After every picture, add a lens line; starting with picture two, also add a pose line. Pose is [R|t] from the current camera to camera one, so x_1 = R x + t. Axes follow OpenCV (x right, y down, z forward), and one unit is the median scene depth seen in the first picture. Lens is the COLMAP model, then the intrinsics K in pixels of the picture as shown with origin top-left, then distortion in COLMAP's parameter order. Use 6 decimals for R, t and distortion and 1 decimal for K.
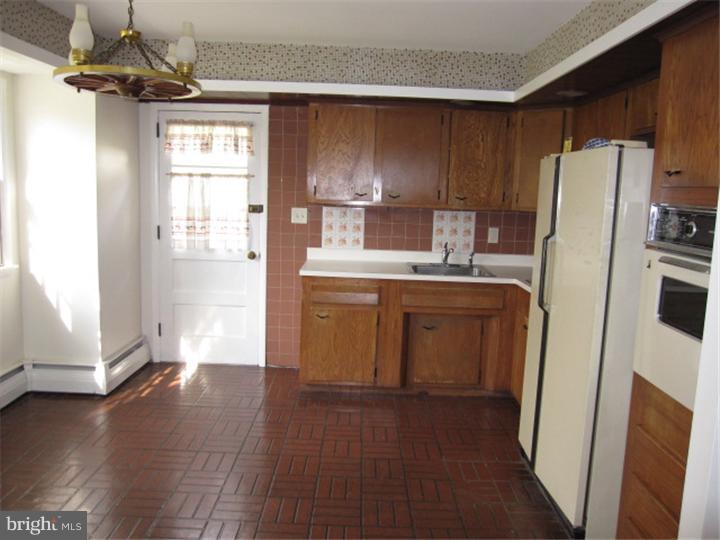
lens RADIAL K [[598.0, 0, 355.0], [0, 598.0, 268.1], [0, 0, 1]] dist [-0.037971, 0.000097]
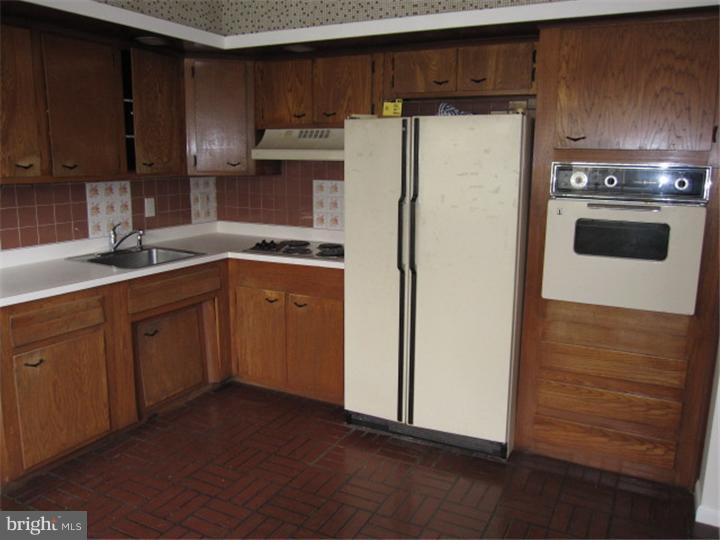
lens RADIAL K [[598.0, 0, 357.3], [0, 598.0, 270.4], [0, 0, 1]] dist [-0.037971, 0.000097]
pose [[0.449592, -0.197052, 0.871227, -0.381119], [0.126683, 0.979570, 0.156183, -0.062379], [-0.884205, 0.040151, 0.465371, 0.366168]]
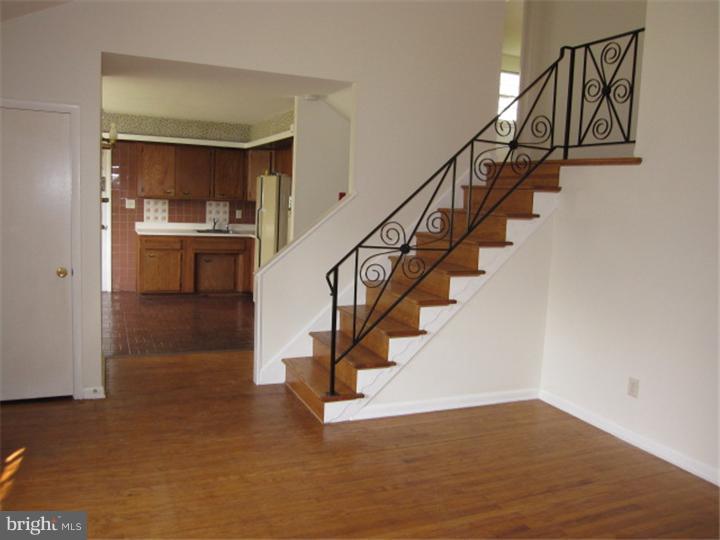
lens RADIAL K [[598.0, 0, 357.9], [0, 598.0, 268.0], [0, 0, 1]] dist [-0.037971, 0.000097]
pose [[0.913805, -0.042679, 0.403904, -0.197522], [0.042082, 0.999060, 0.010360, 0.113416], [-0.403967, 0.007530, 0.914743, -0.895253]]
